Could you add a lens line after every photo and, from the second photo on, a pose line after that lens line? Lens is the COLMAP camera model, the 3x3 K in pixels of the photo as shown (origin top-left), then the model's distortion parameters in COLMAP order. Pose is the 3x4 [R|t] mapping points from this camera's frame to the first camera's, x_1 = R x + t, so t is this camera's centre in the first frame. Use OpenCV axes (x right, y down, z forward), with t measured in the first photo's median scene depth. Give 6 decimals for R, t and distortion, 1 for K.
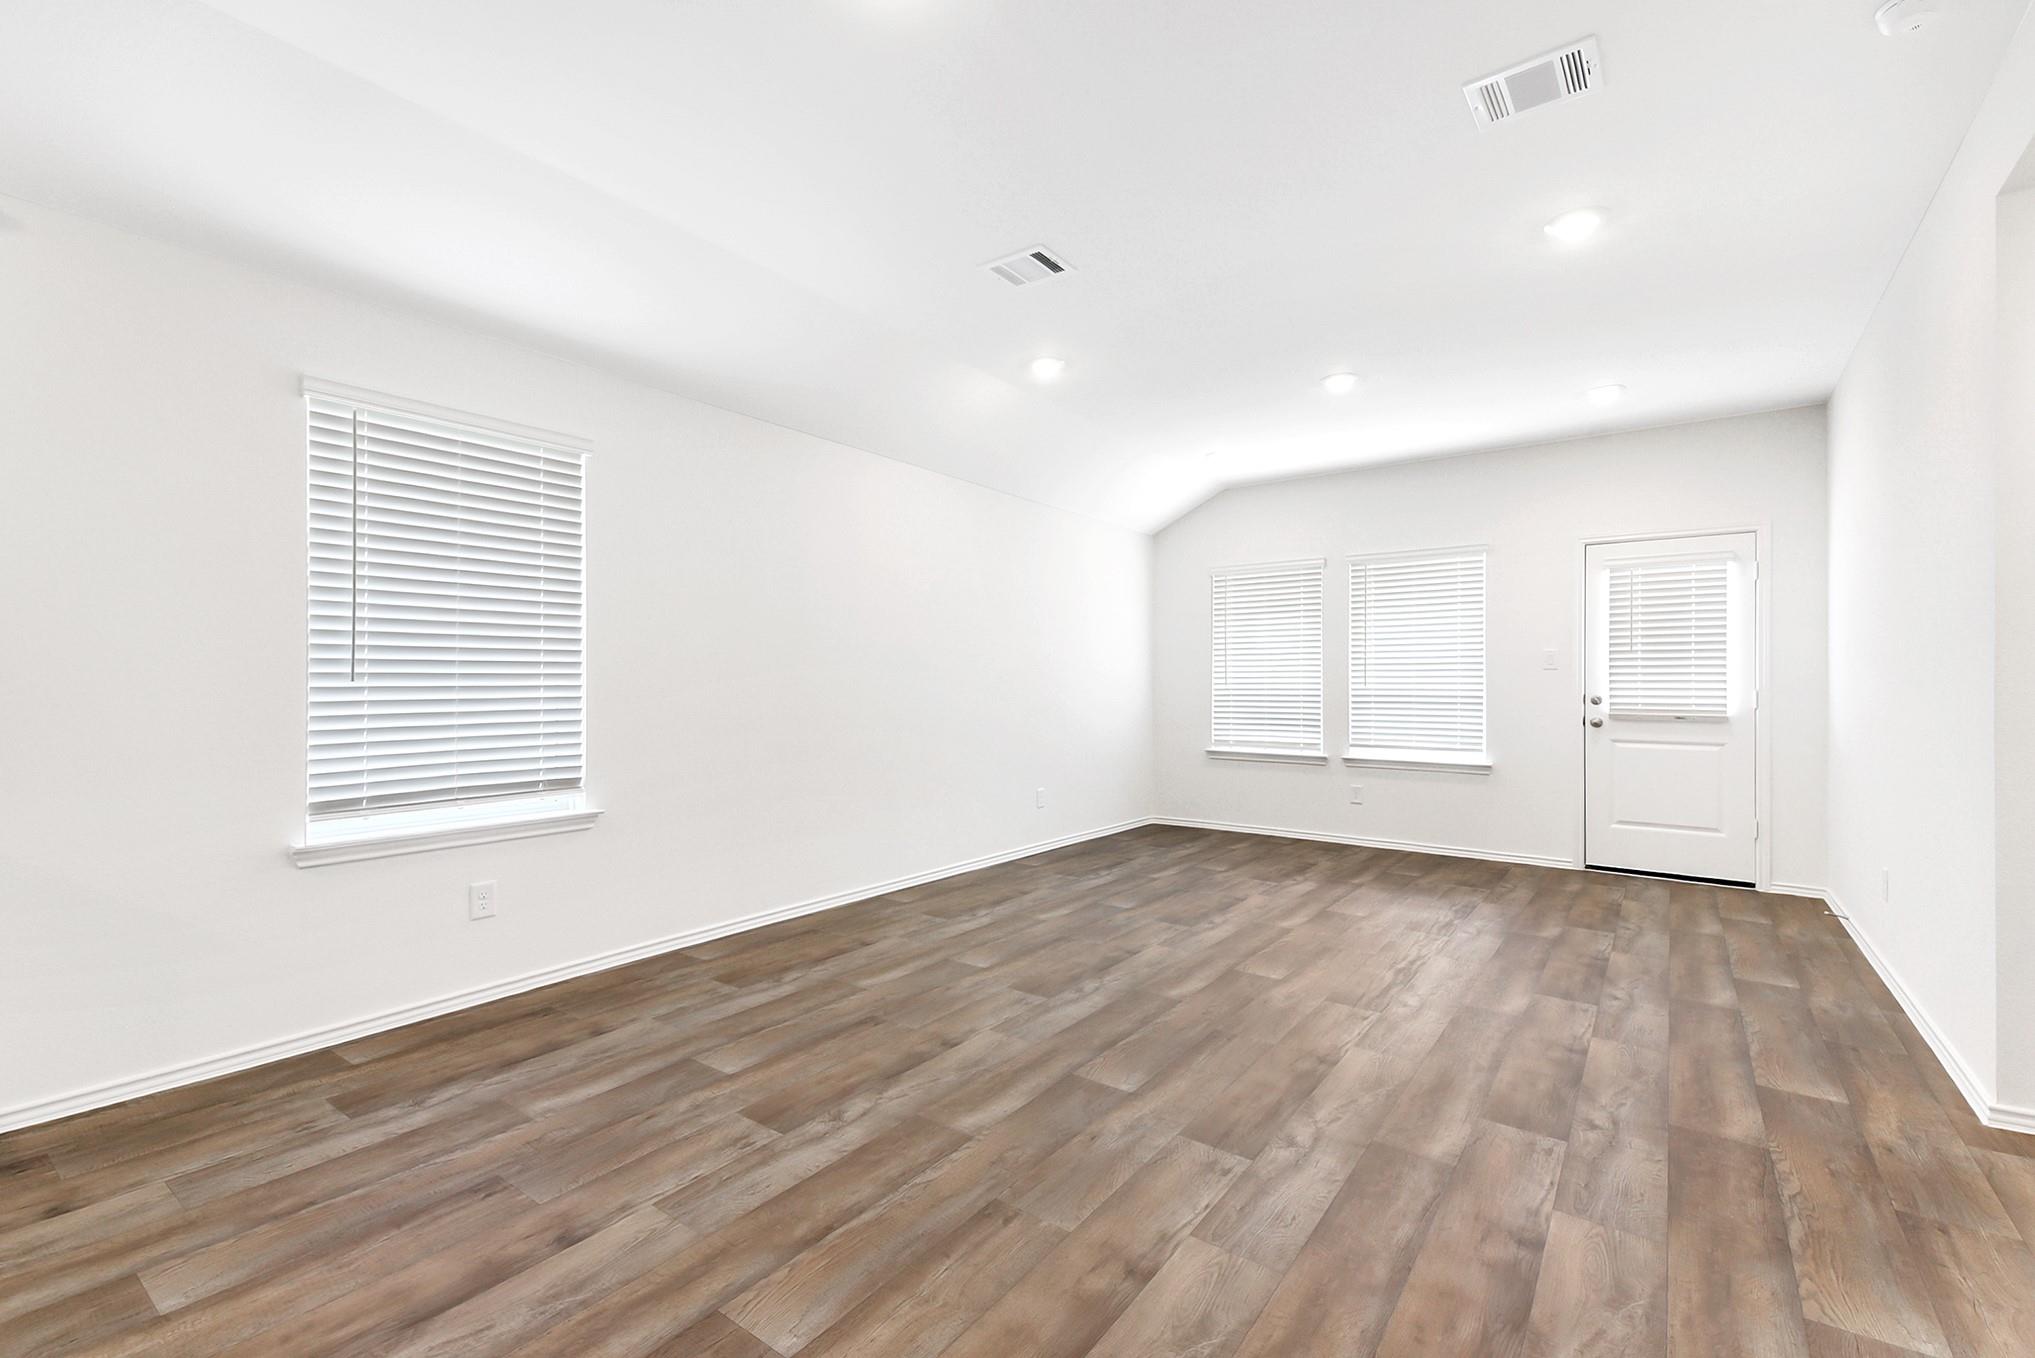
lens RADIAL K [[859.9, 0, 1021.4], [0, 859.9, 690.0], [0, 0, 1]] dist [0.028396, -0.000655]
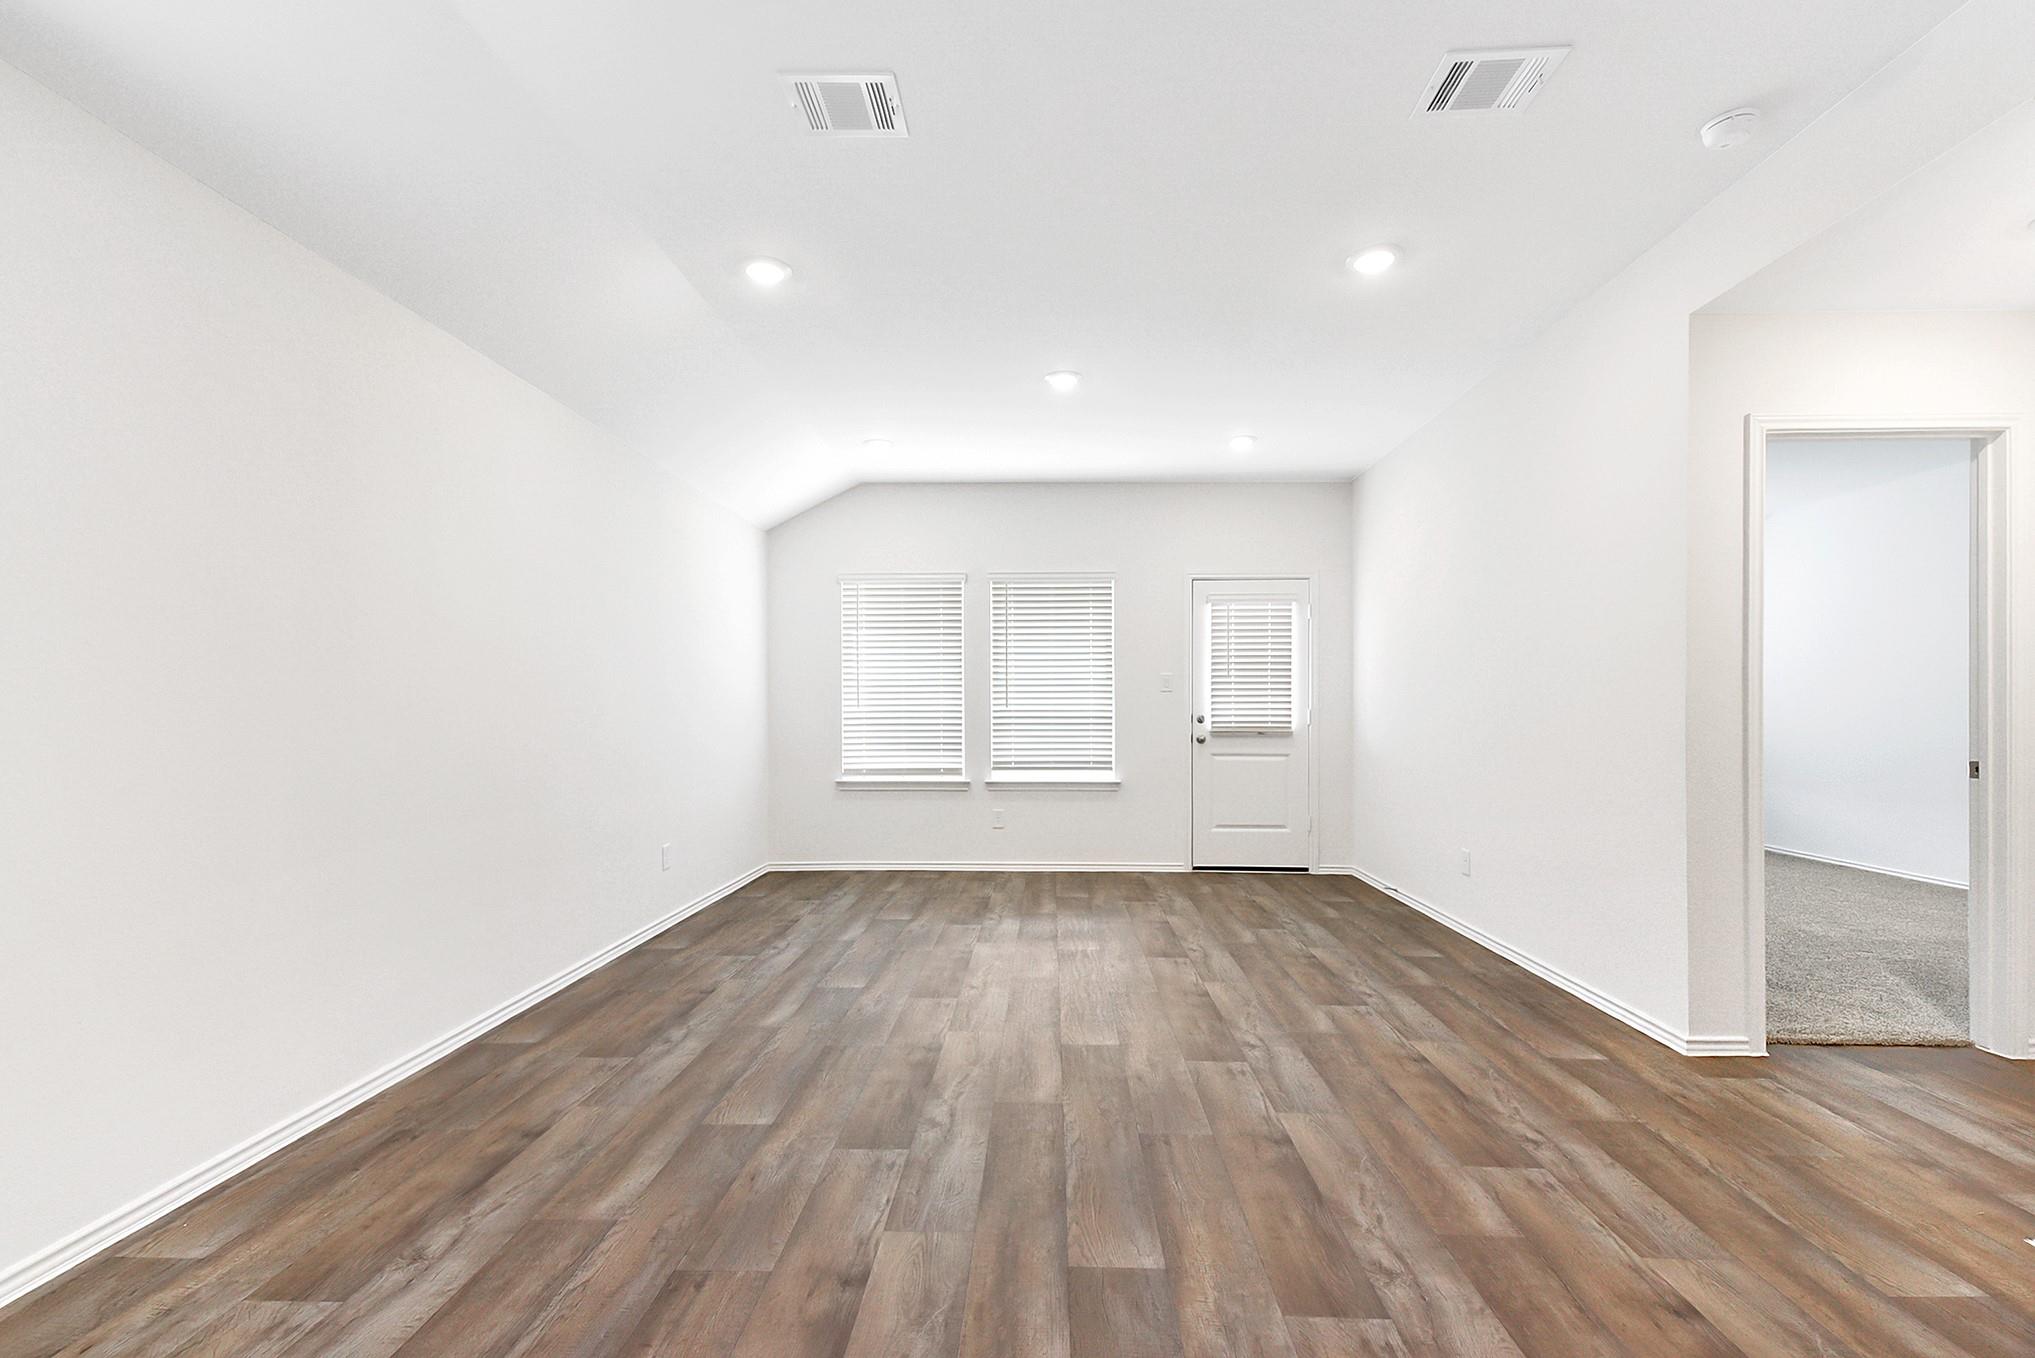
lens RADIAL K [[868.1, 0, 1016.4], [0, 868.1, 719.4], [0, 0, 1]] dist [0.053175, -0.024074]
pose [[0.828165, -0.010760, 0.560381, -0.224405], [0.007214, 0.999938, 0.008539, -0.000099], [-0.560437, -0.003029, 0.828191, 0.023815]]
